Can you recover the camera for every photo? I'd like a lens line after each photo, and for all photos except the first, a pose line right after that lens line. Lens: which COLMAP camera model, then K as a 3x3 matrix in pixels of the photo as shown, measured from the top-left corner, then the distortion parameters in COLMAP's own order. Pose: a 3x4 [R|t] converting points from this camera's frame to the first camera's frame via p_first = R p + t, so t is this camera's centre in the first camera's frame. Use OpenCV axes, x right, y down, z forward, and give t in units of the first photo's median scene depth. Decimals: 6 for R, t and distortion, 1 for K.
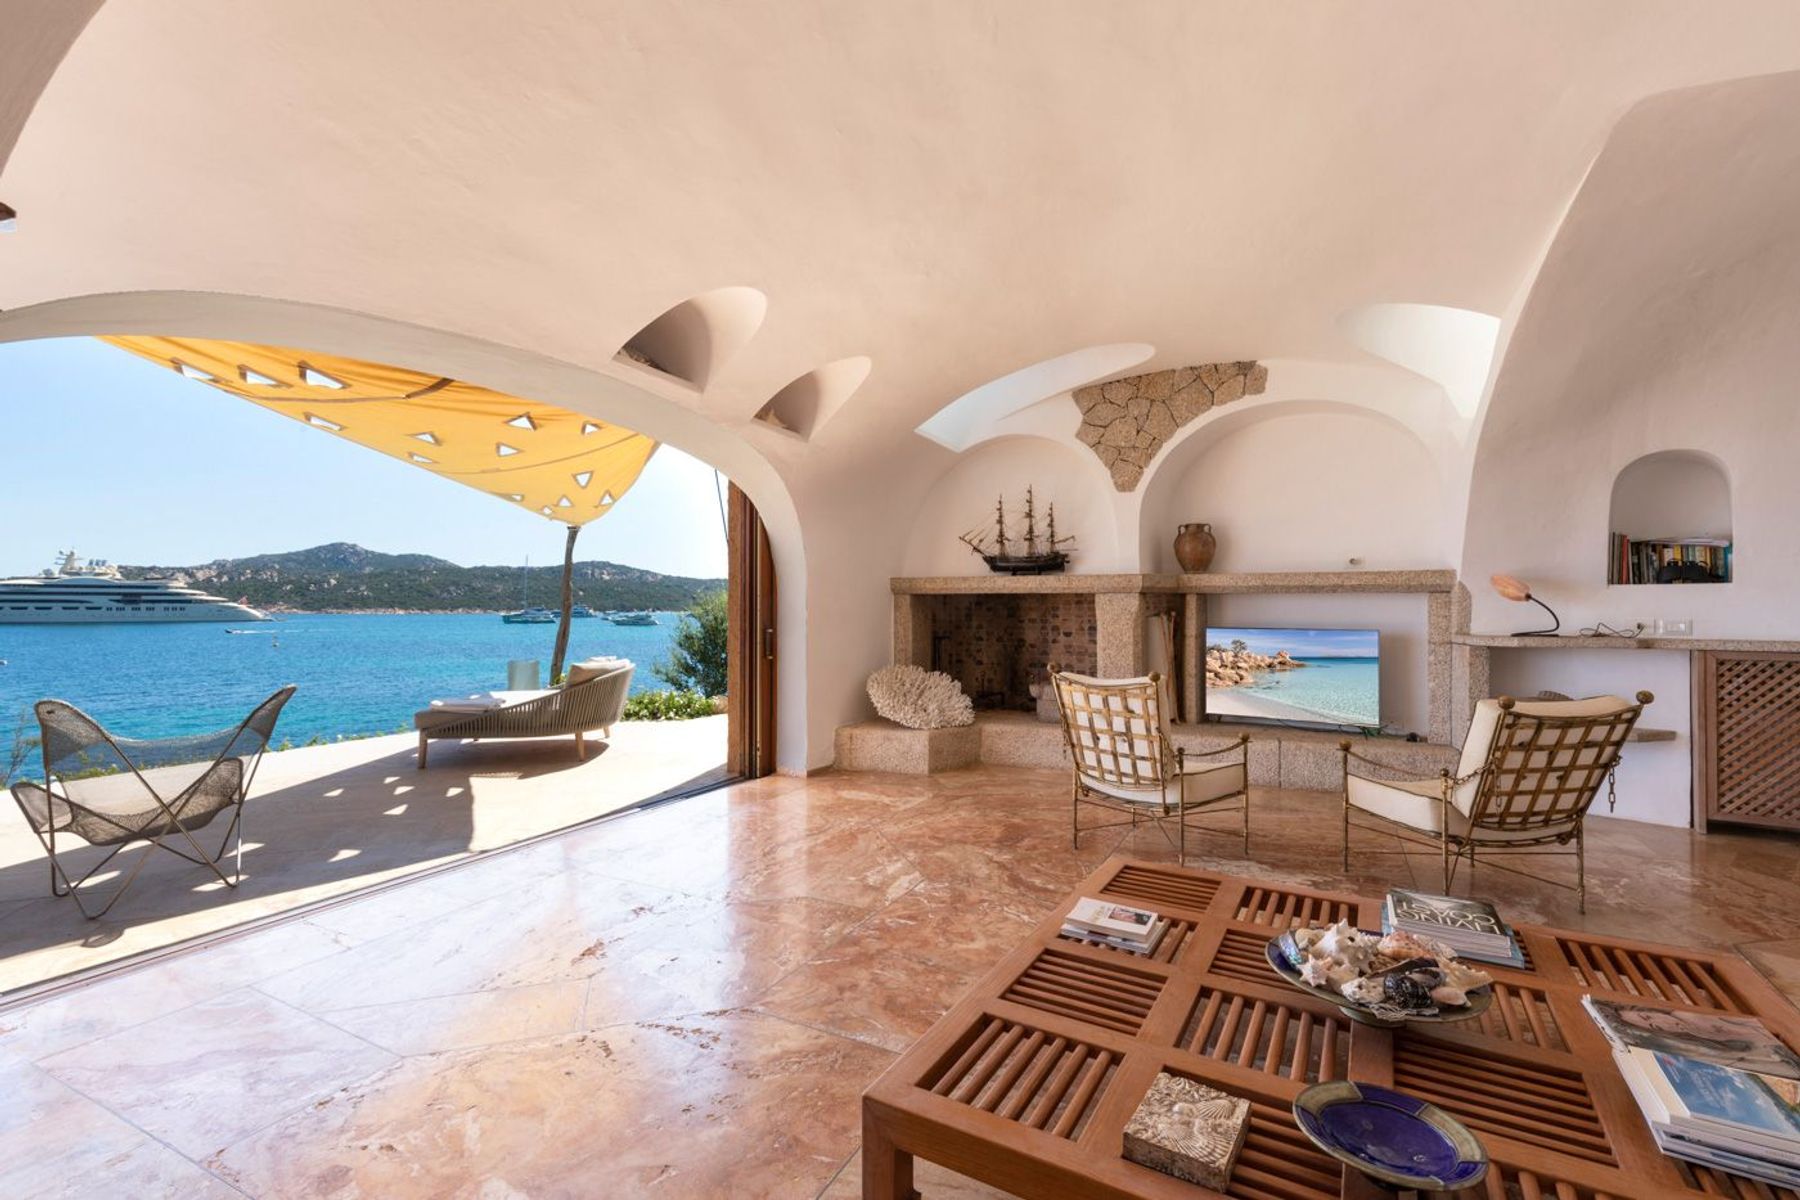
lens RADIAL K [[807.9, 0, 906.9], [0, 807.9, 599.2], [0, 0, 1]] dist [0.006391, 0.000514]
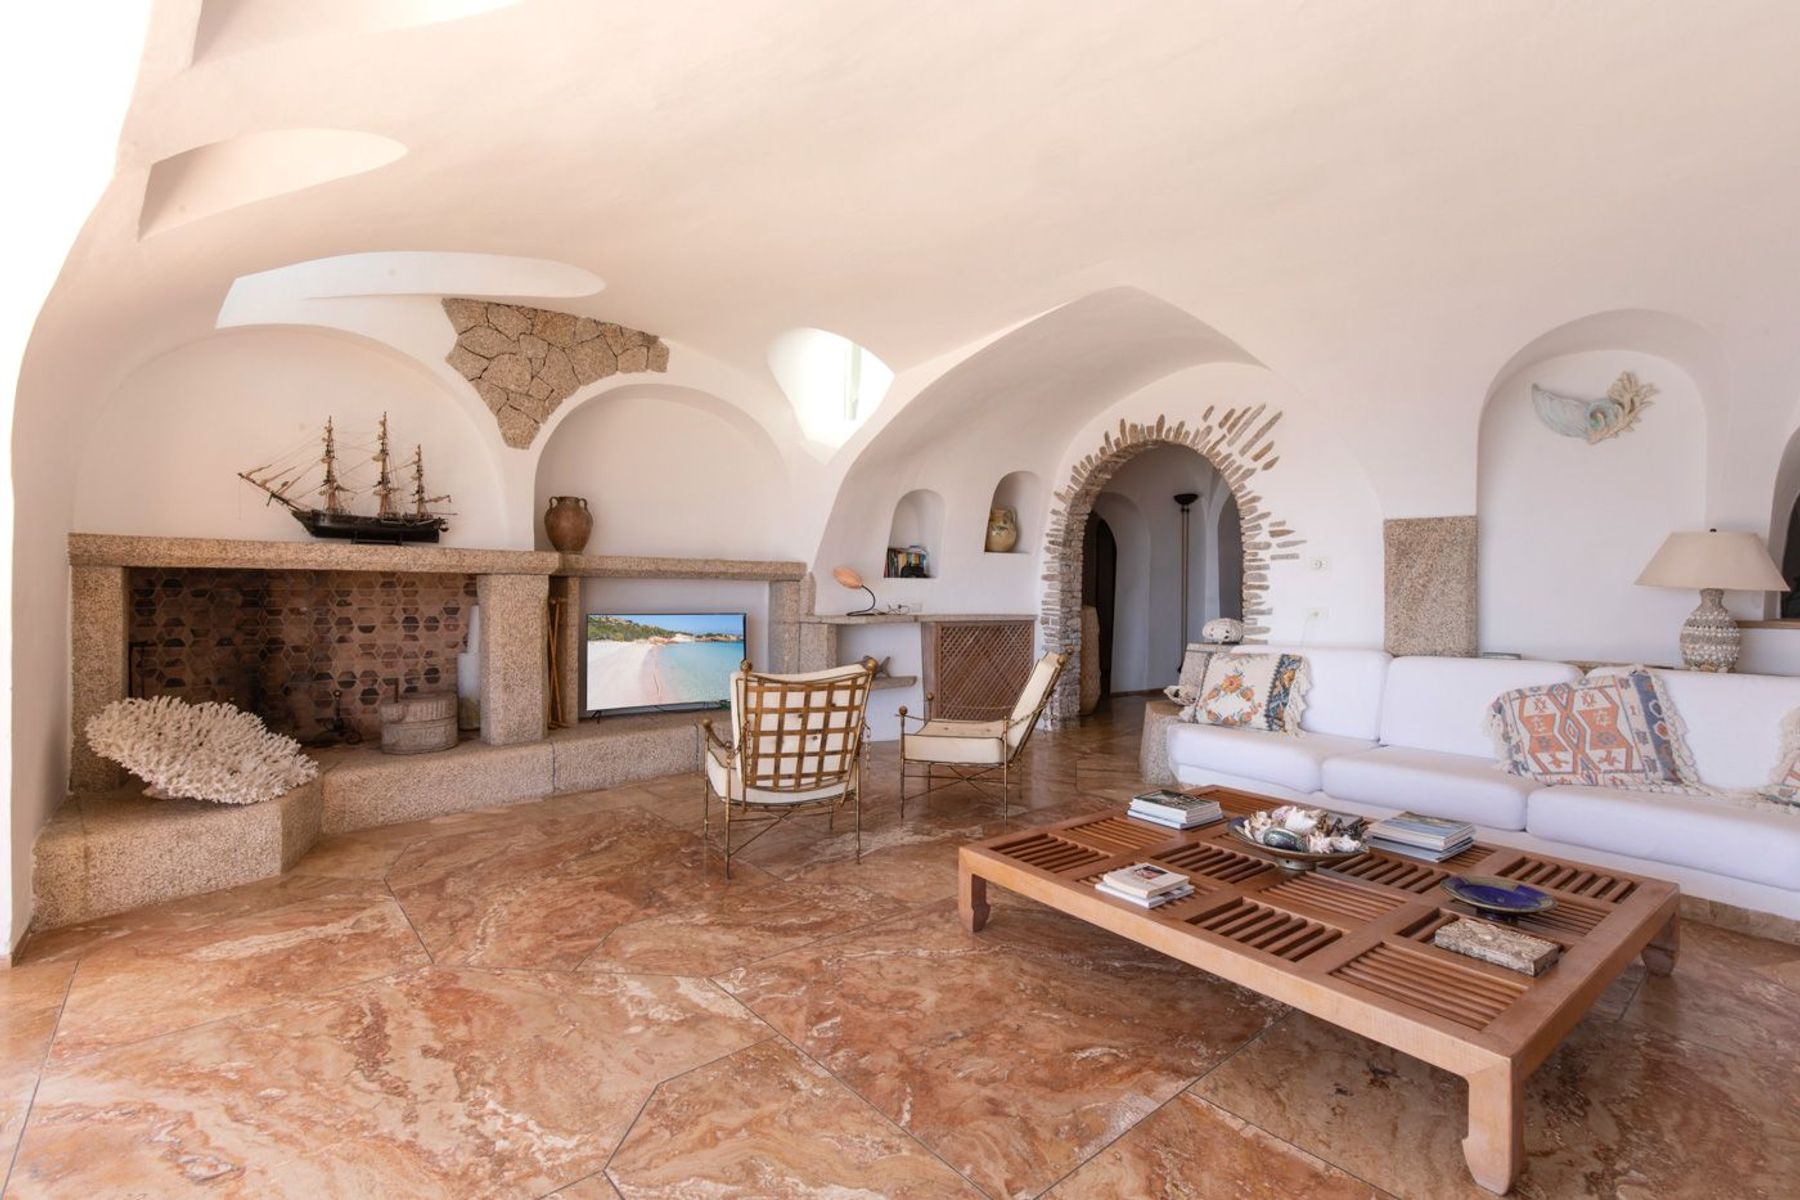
lens RADIAL K [[807.9, 0, 914.0], [0, 807.9, 597.6], [0, 0, 1]] dist [0.006391, 0.000514]
pose [[0.366717, -0.003943, 0.930324, -0.337255], [-0.014379, 0.999848, 0.009906, 0.001833], [-0.930221, -0.017010, 0.366605, 0.341499]]
